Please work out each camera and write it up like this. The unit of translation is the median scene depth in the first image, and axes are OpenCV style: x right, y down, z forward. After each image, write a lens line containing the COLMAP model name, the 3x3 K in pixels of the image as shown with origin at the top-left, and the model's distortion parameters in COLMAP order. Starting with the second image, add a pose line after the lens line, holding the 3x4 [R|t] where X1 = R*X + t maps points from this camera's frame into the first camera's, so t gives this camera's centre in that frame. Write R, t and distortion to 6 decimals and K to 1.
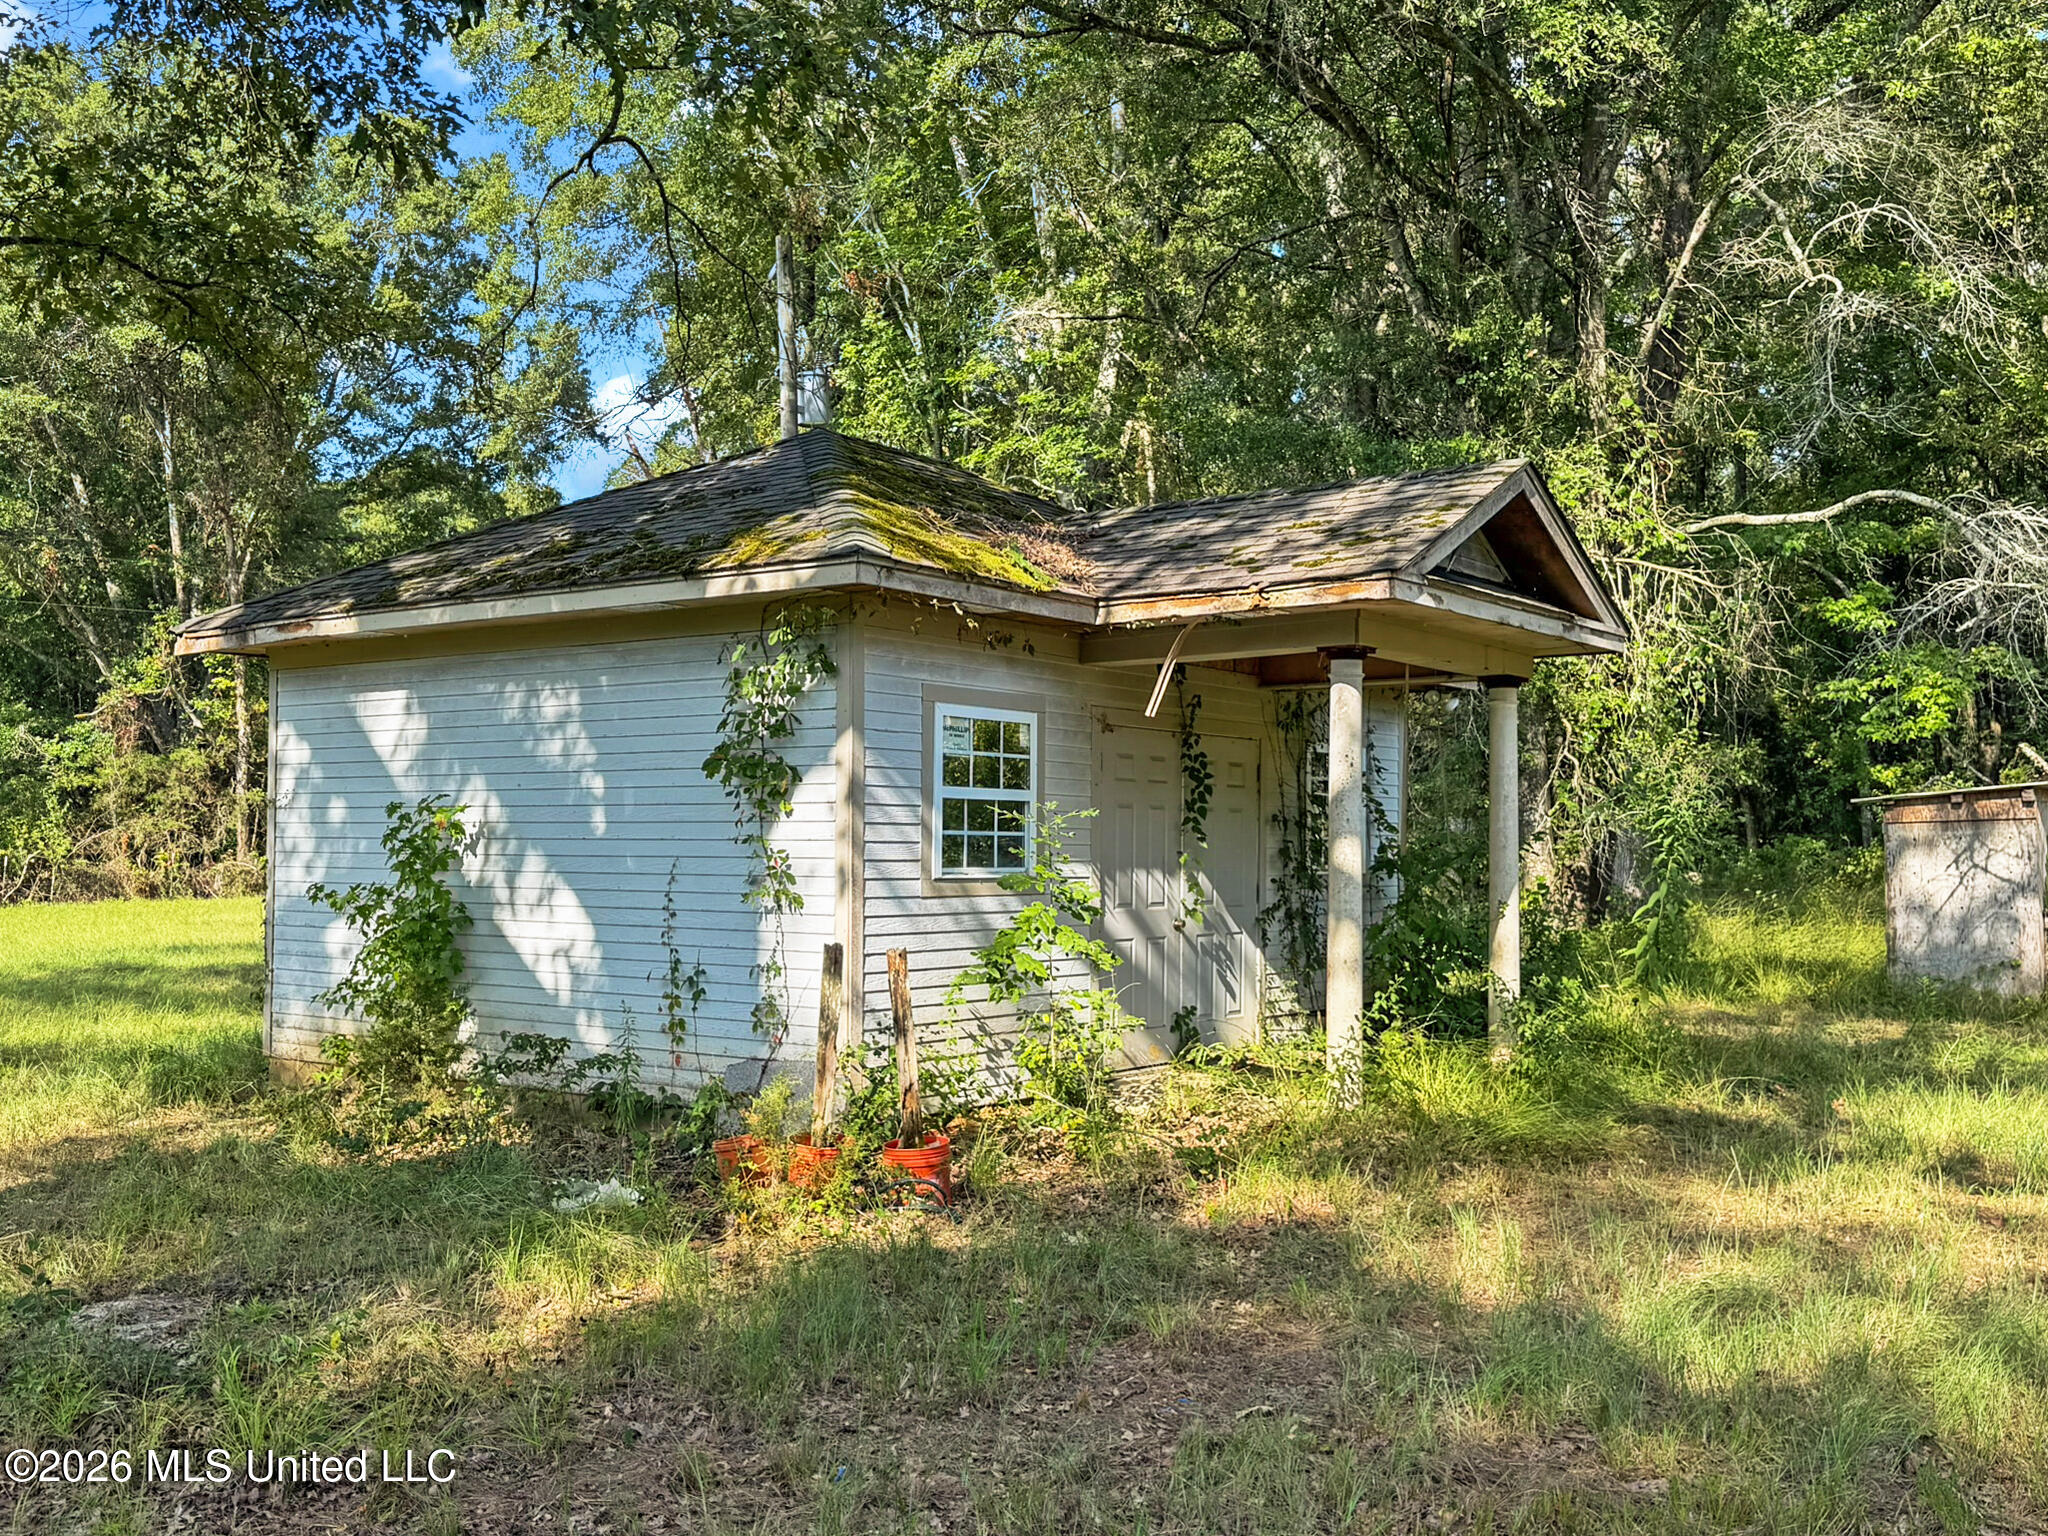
lens RADIAL K [[1916.0, 0, 1025.2], [0, 1916.0, 773.5], [0, 0, 1]] dist [0.006940, 0.000000]
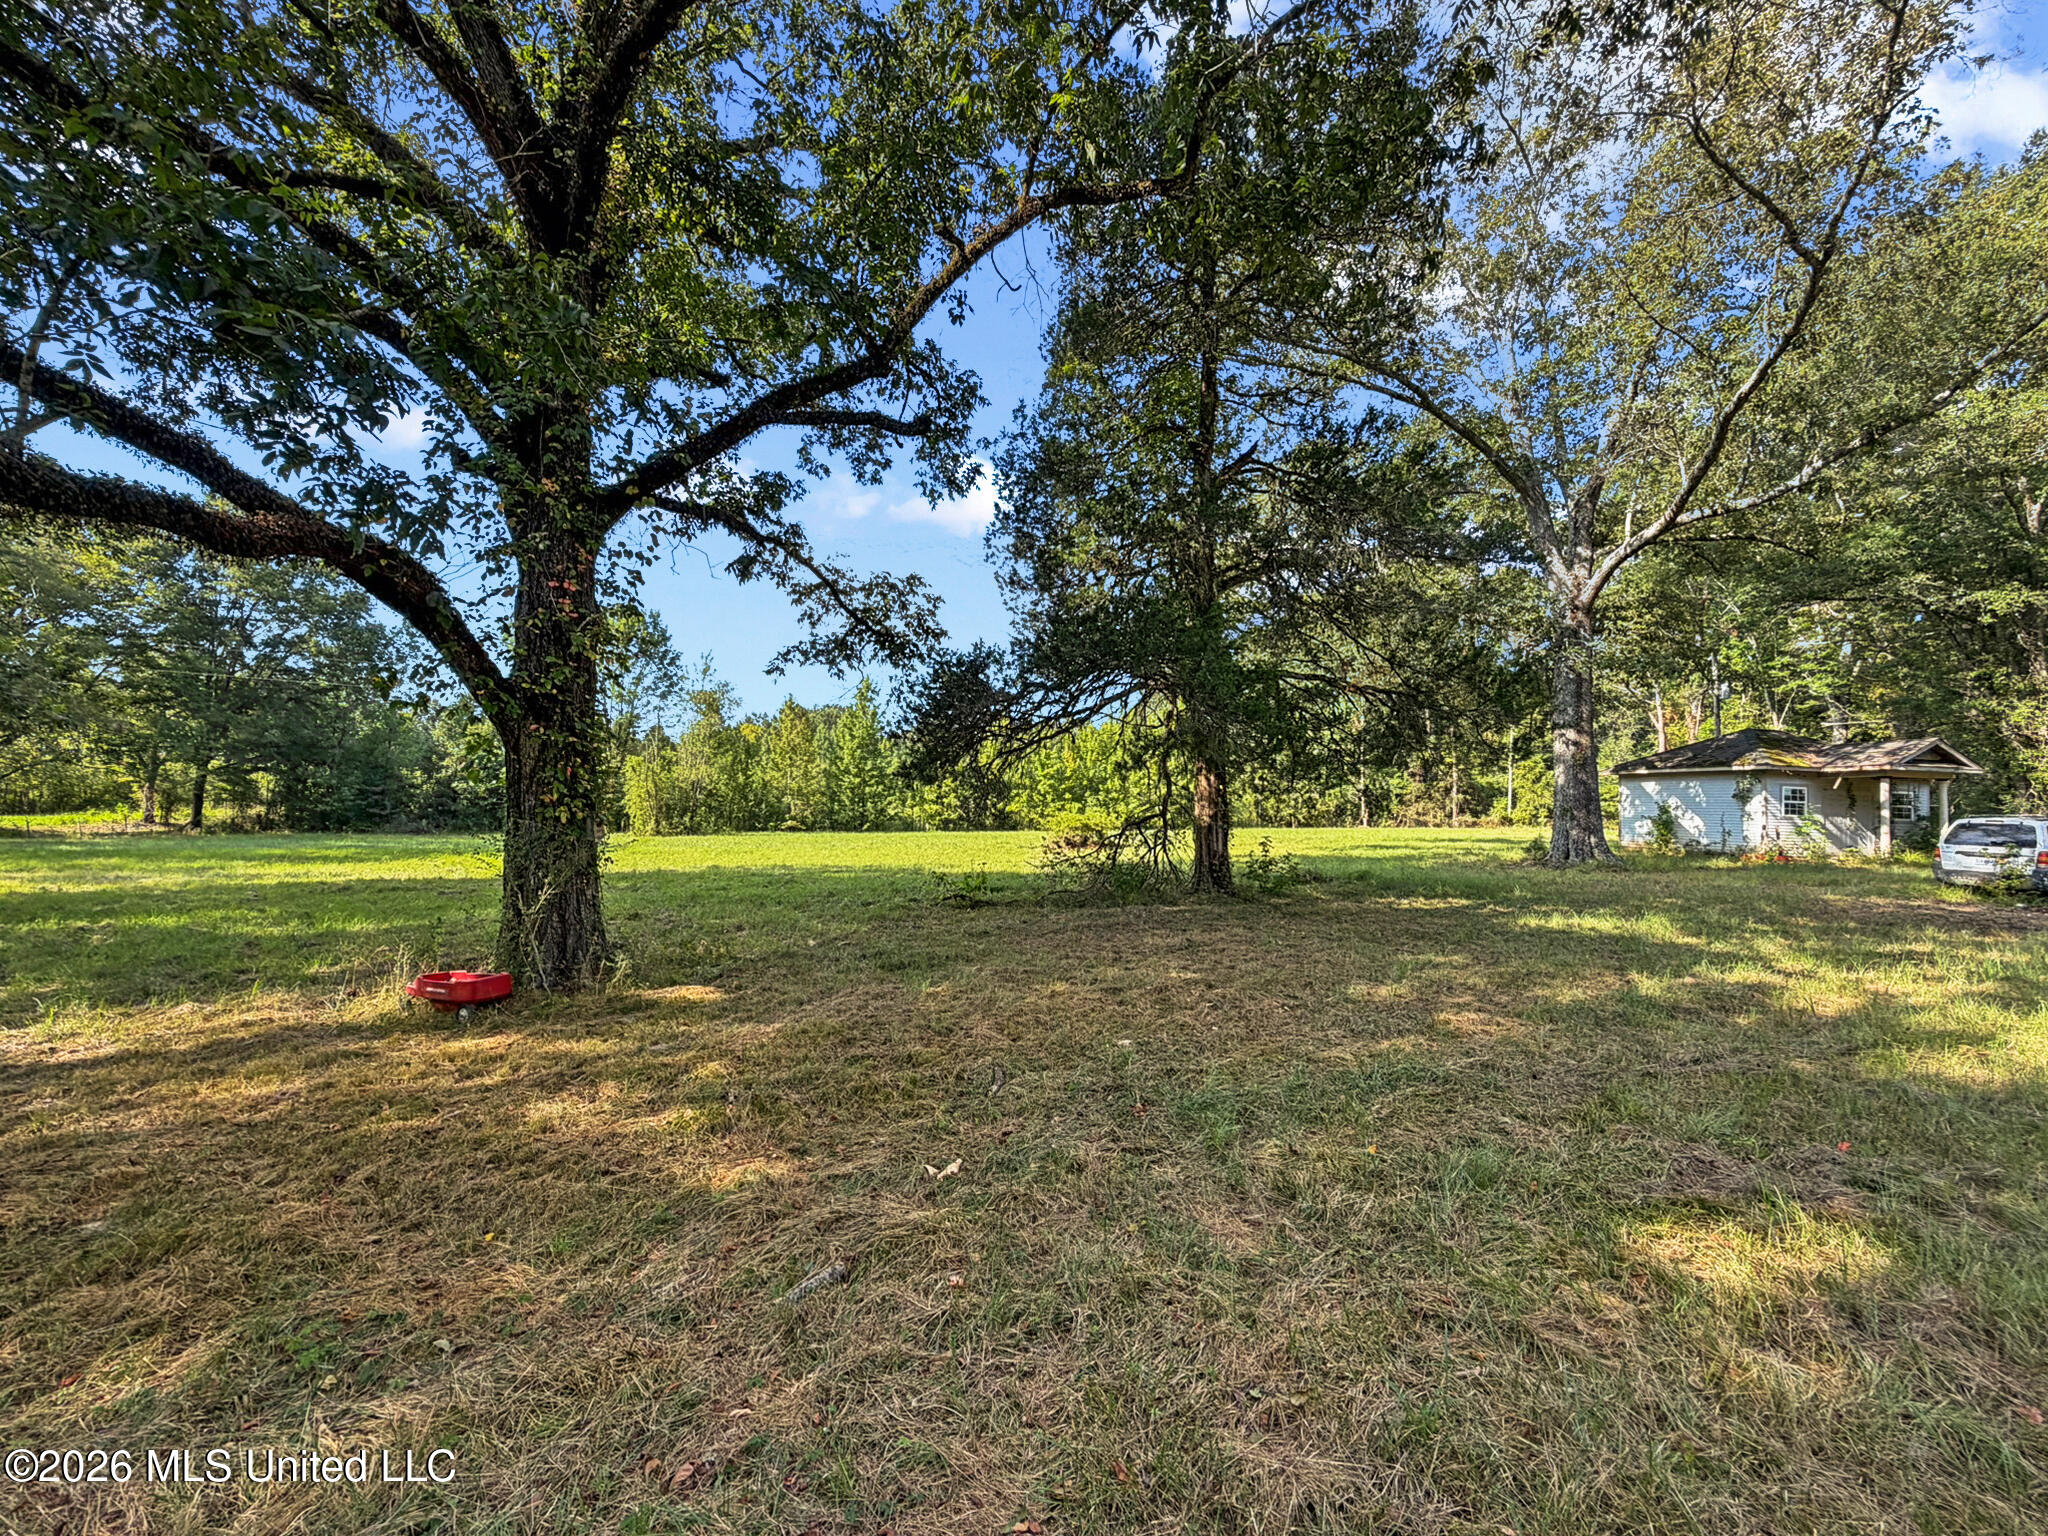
lens RADIAL K [[820.7, 0, 1013.2], [0, 820.7, 780.8], [0, 0, 1]] dist [0.001536, 0.000015]
pose [[0.700475, -0.003553, -0.713668, 0.090602], [0.000742, 0.999991, -0.004250, -0.039373], [0.713676, 0.002448, 0.700471, -2.219157]]
